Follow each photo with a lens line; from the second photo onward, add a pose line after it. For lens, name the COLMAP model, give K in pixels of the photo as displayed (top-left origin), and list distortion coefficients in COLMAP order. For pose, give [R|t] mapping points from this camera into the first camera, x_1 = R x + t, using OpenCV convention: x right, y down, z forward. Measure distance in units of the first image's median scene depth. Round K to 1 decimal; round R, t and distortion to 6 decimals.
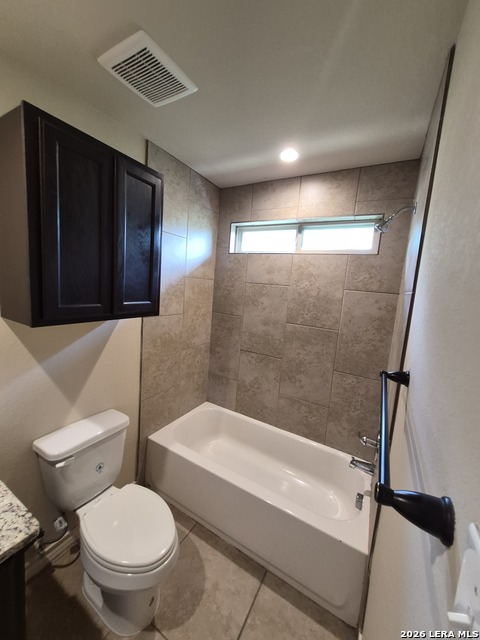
lens RADIAL K [[251.2, 0, 237.3], [0, 251.2, 313.7], [0, 0, 1]] dist [0.007362, -0.000184]
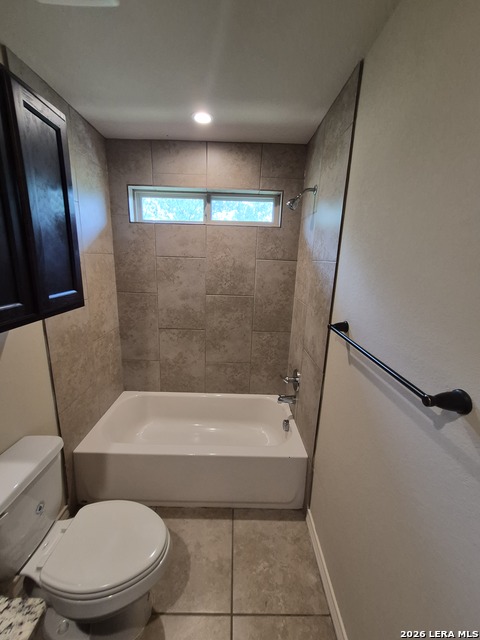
lens RADIAL K [[251.2, 0, 237.3], [0, 251.2, 313.7], [0, 0, 1]] dist [0.007362, -0.000184]
pose [[0.863329, -0.158341, 0.479157, -0.205524], [0.094562, 0.983440, 0.154607, -0.034479], [-0.495703, -0.088167, 0.864005, 0.048198]]
